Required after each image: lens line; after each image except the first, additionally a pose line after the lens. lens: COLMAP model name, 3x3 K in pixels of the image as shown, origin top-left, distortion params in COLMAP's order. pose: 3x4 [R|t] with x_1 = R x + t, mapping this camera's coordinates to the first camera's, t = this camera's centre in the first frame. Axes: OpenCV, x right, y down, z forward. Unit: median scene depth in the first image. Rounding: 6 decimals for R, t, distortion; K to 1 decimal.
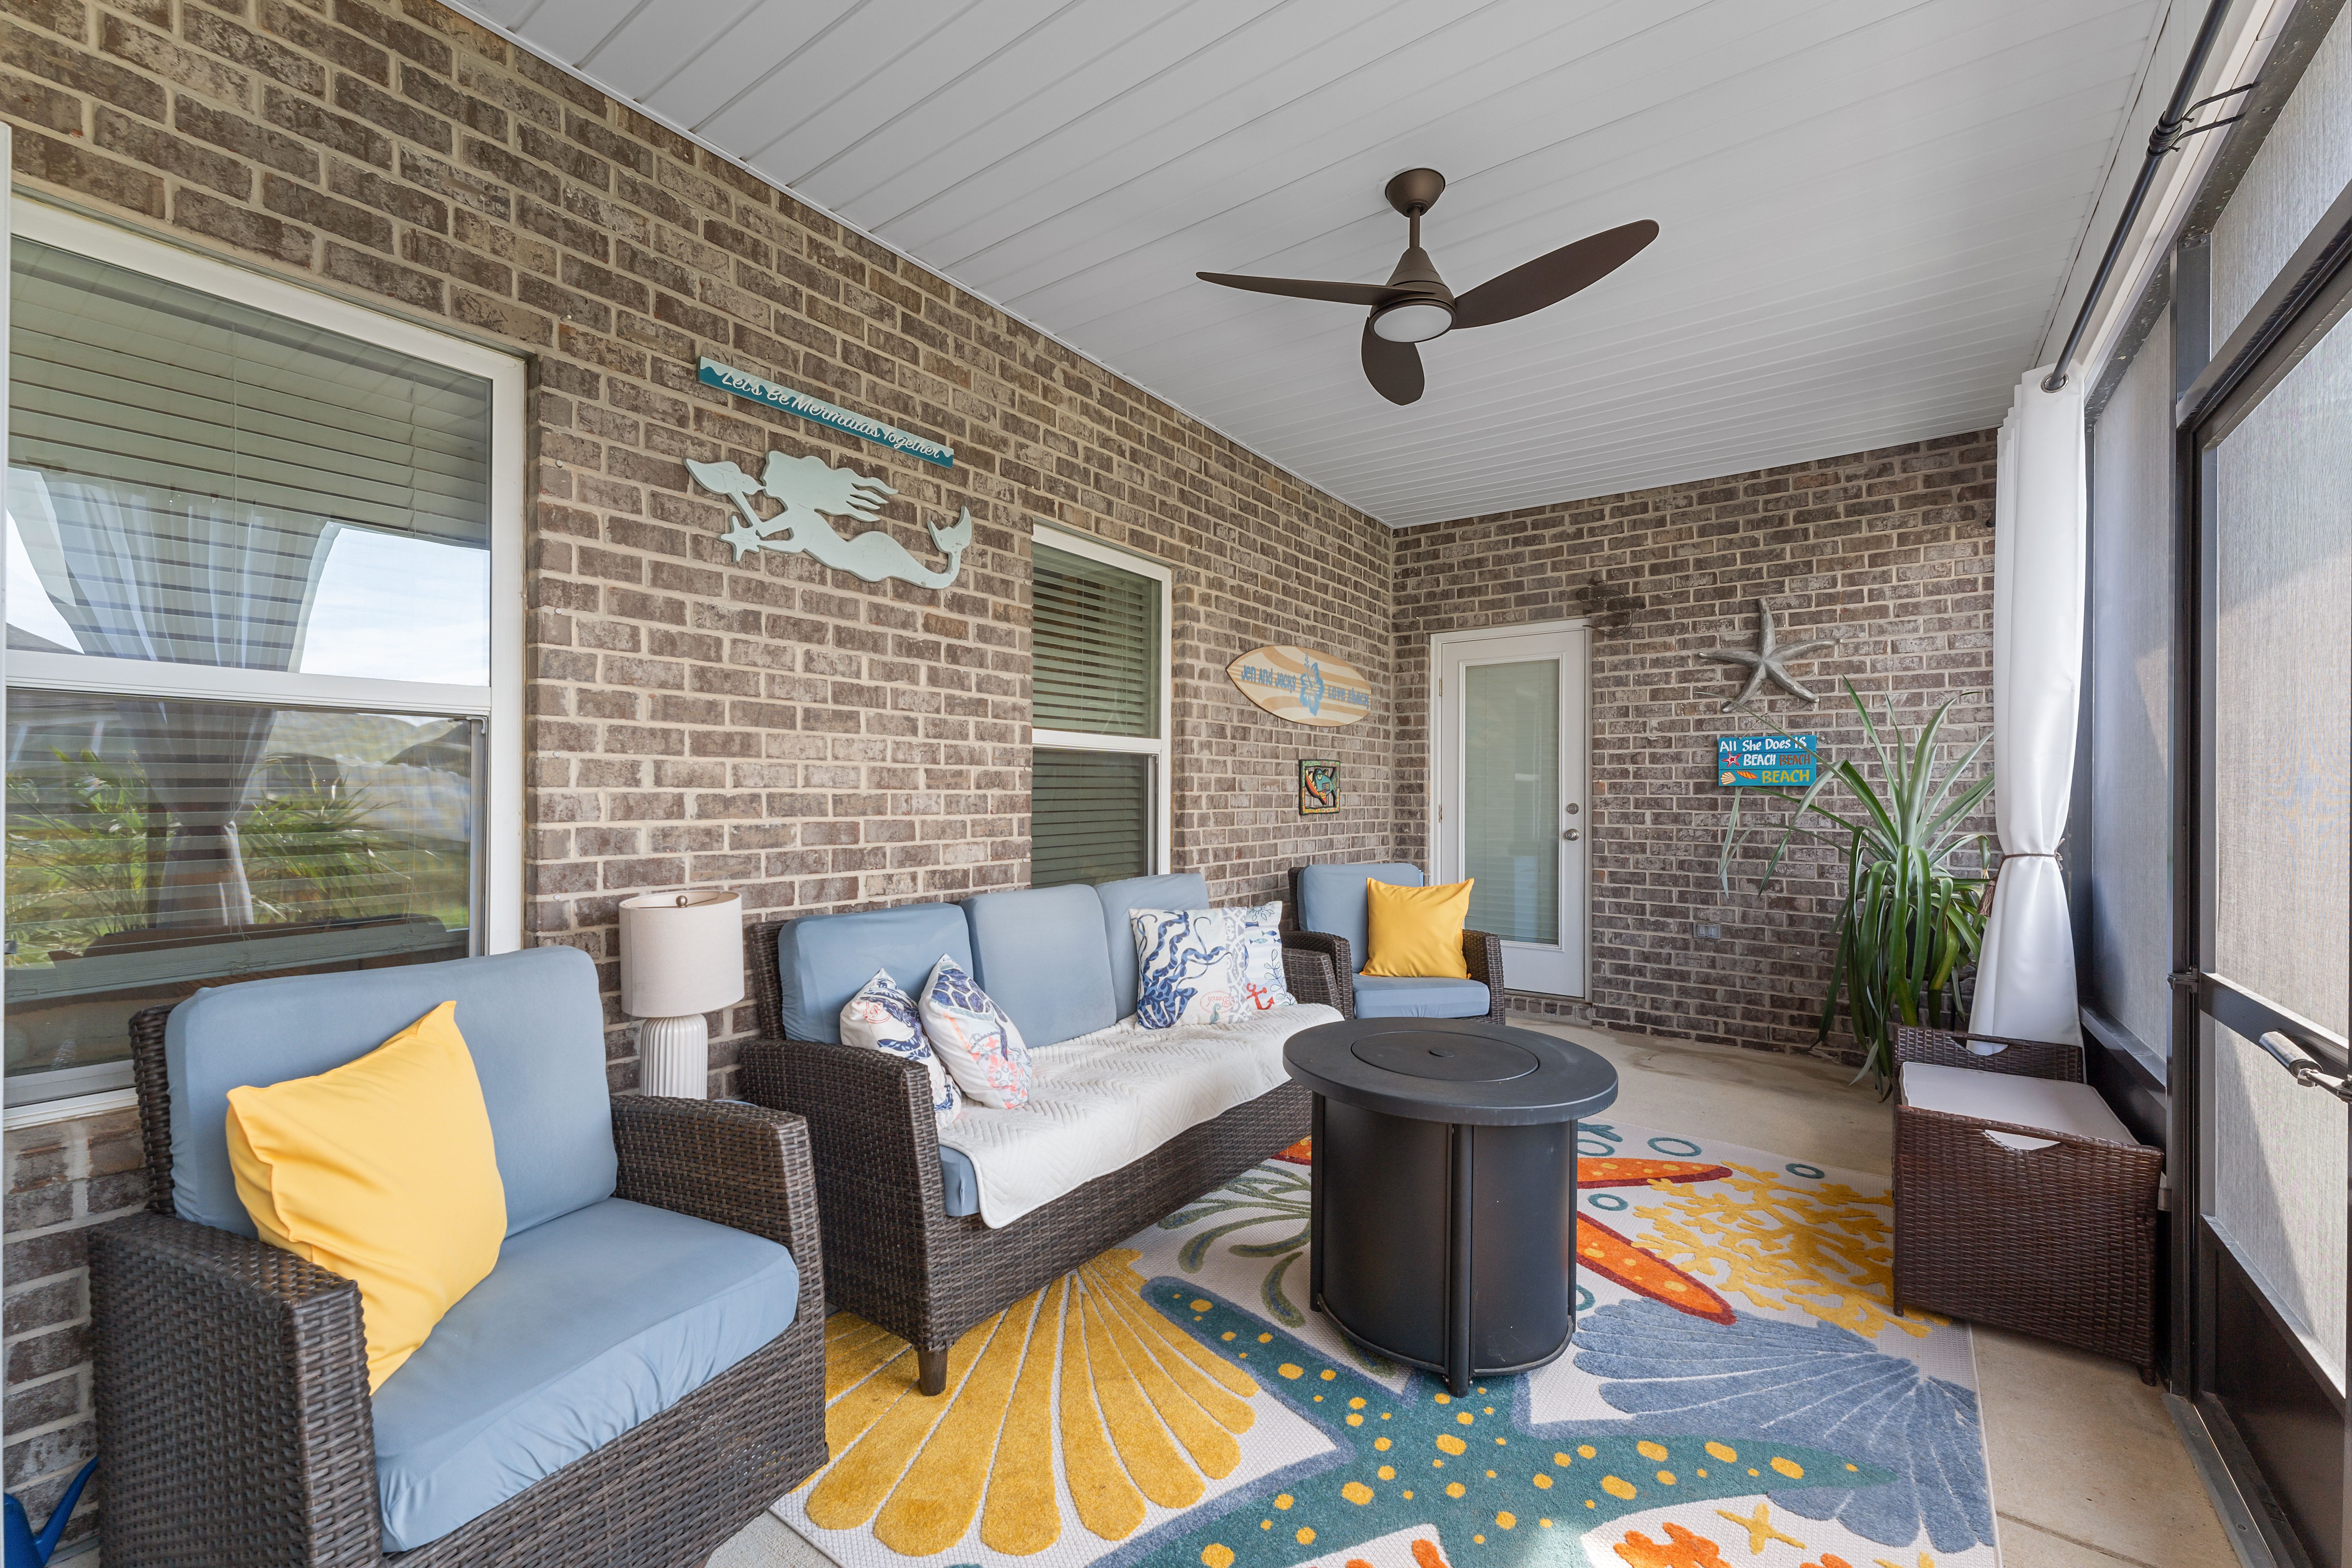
lens RADIAL K [[954.8, 0, 1169.6], [0, 954.8, 807.6], [0, 0, 1]] dist [0.006153, -0.000230]
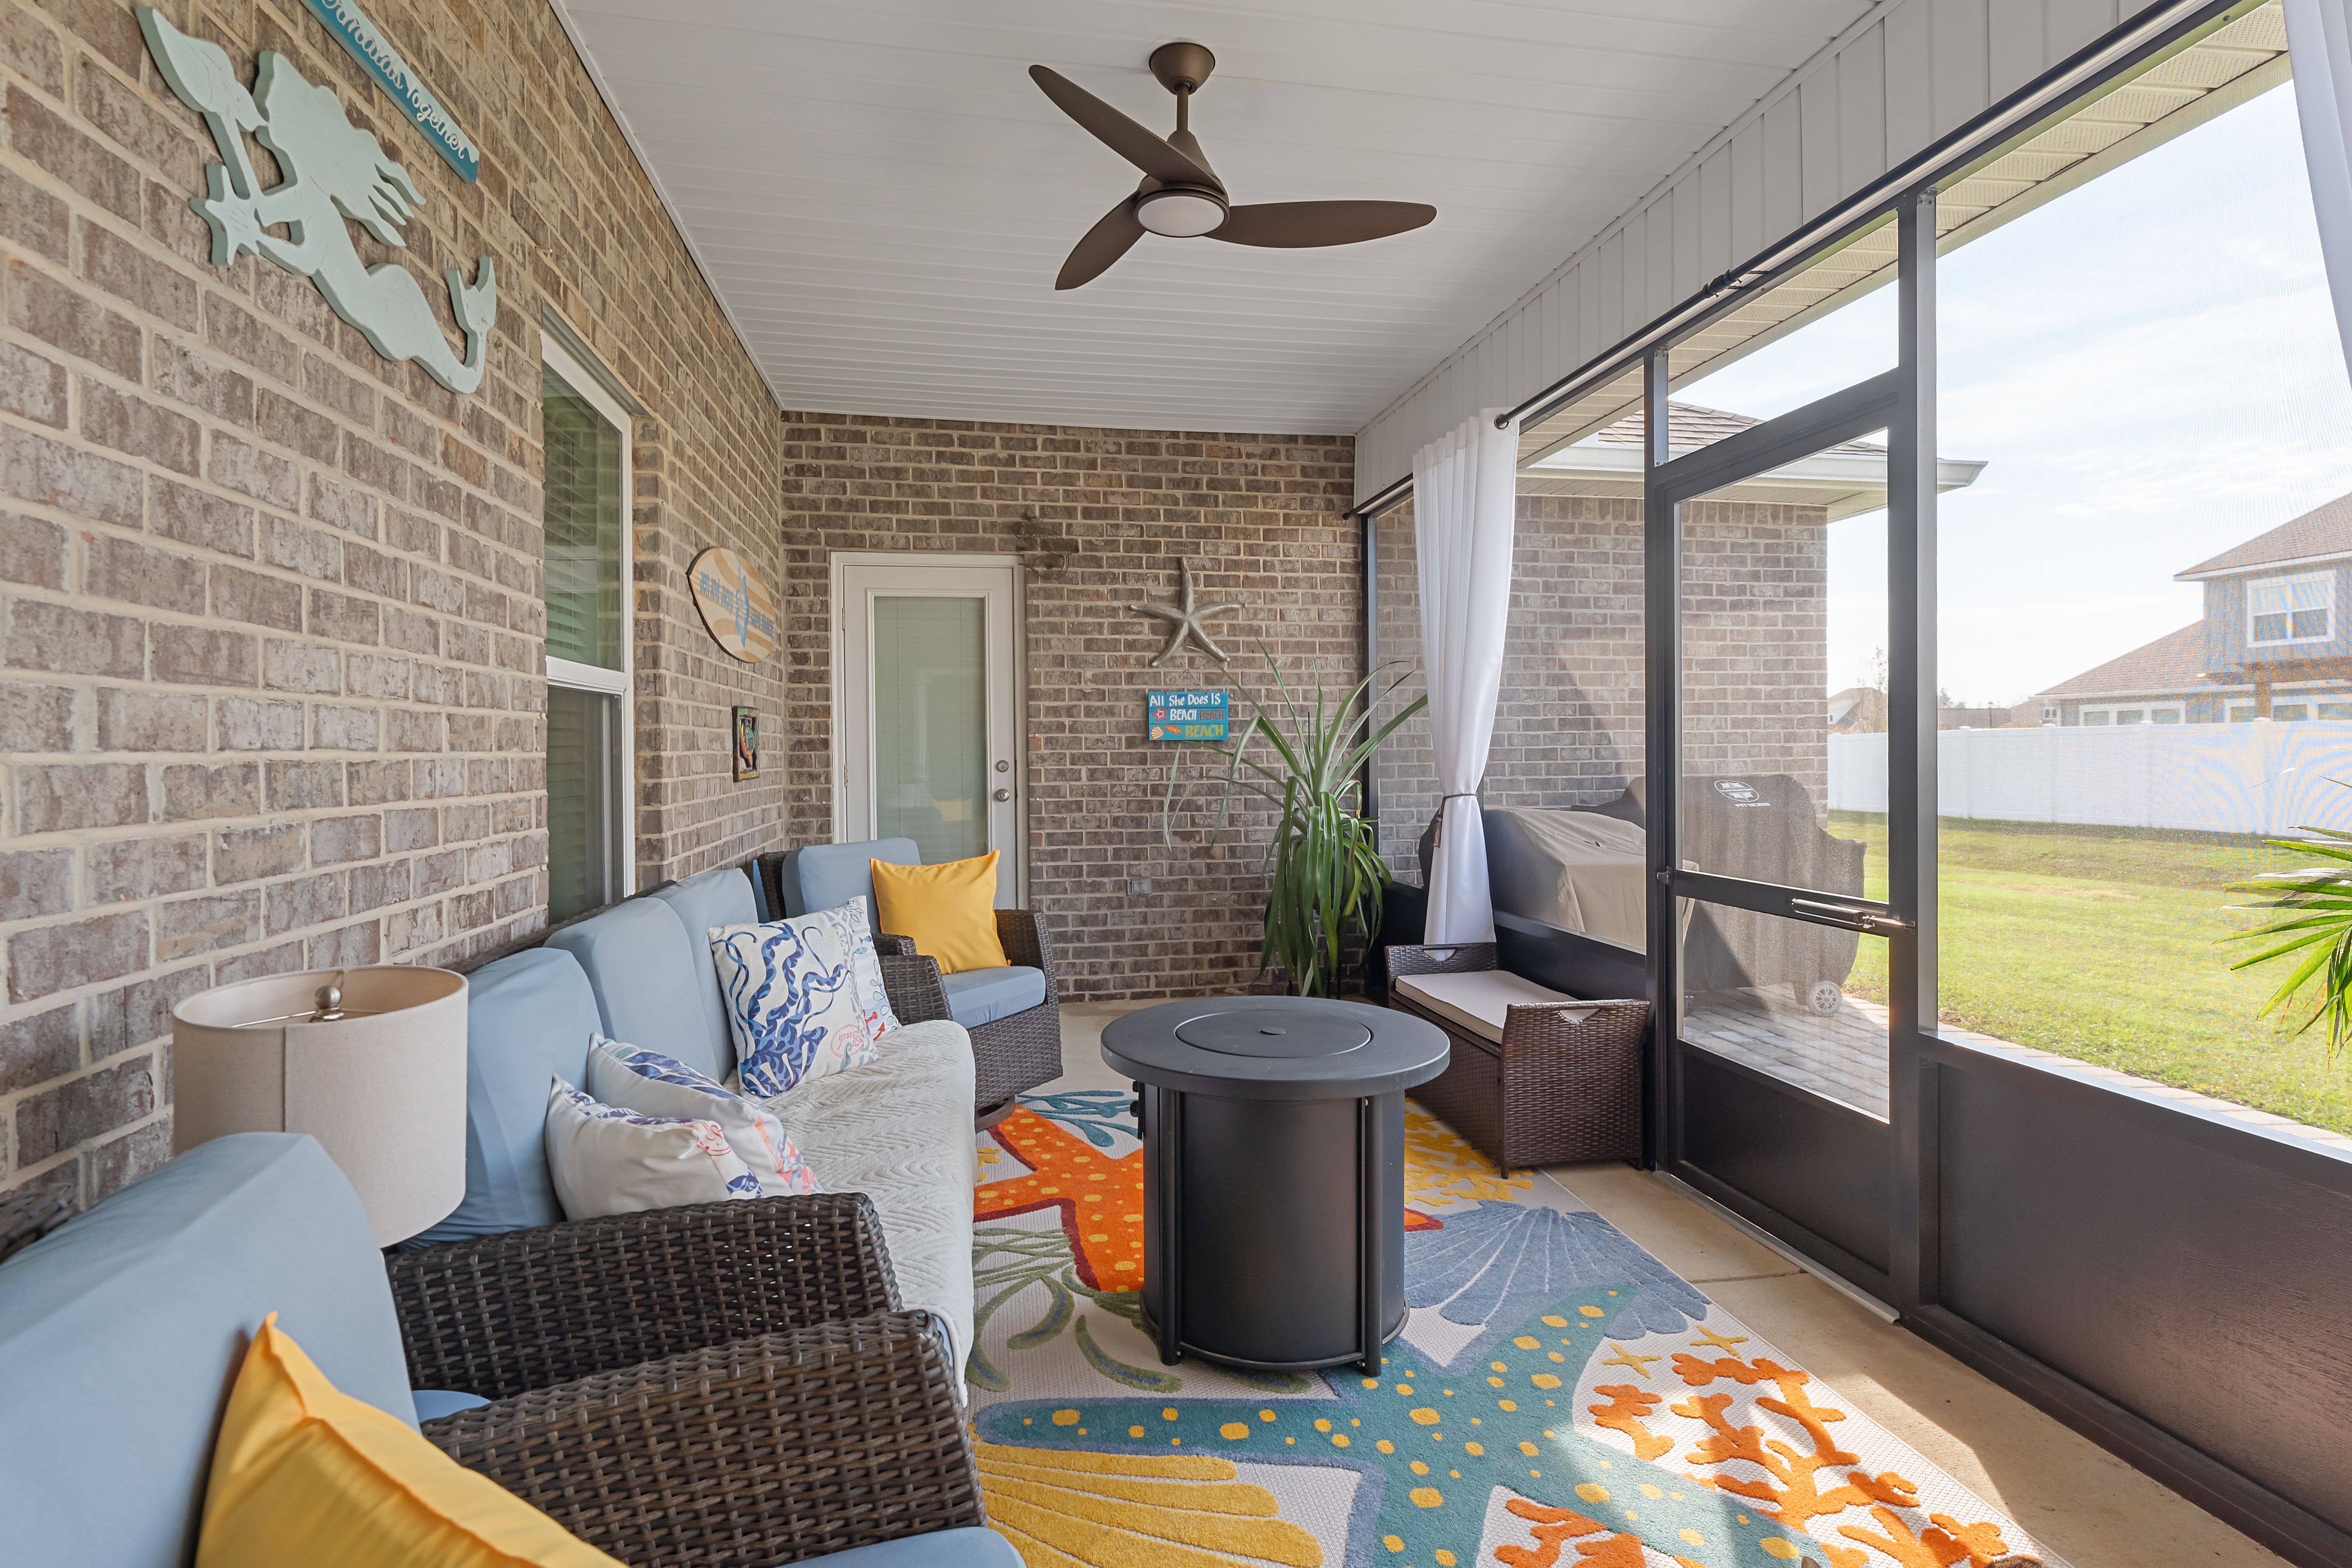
lens RADIAL K [[1163.3, 0, 1177.2], [0, 1163.3, 774.9], [0, 0, 1]] dist [0.000358, -0.001710]
pose [[0.688800, -0.025012, 0.724520, -0.296424], [0.020354, 0.999678, 0.015161, -0.004543], [-0.724666, 0.004304, 0.689087, 0.149080]]
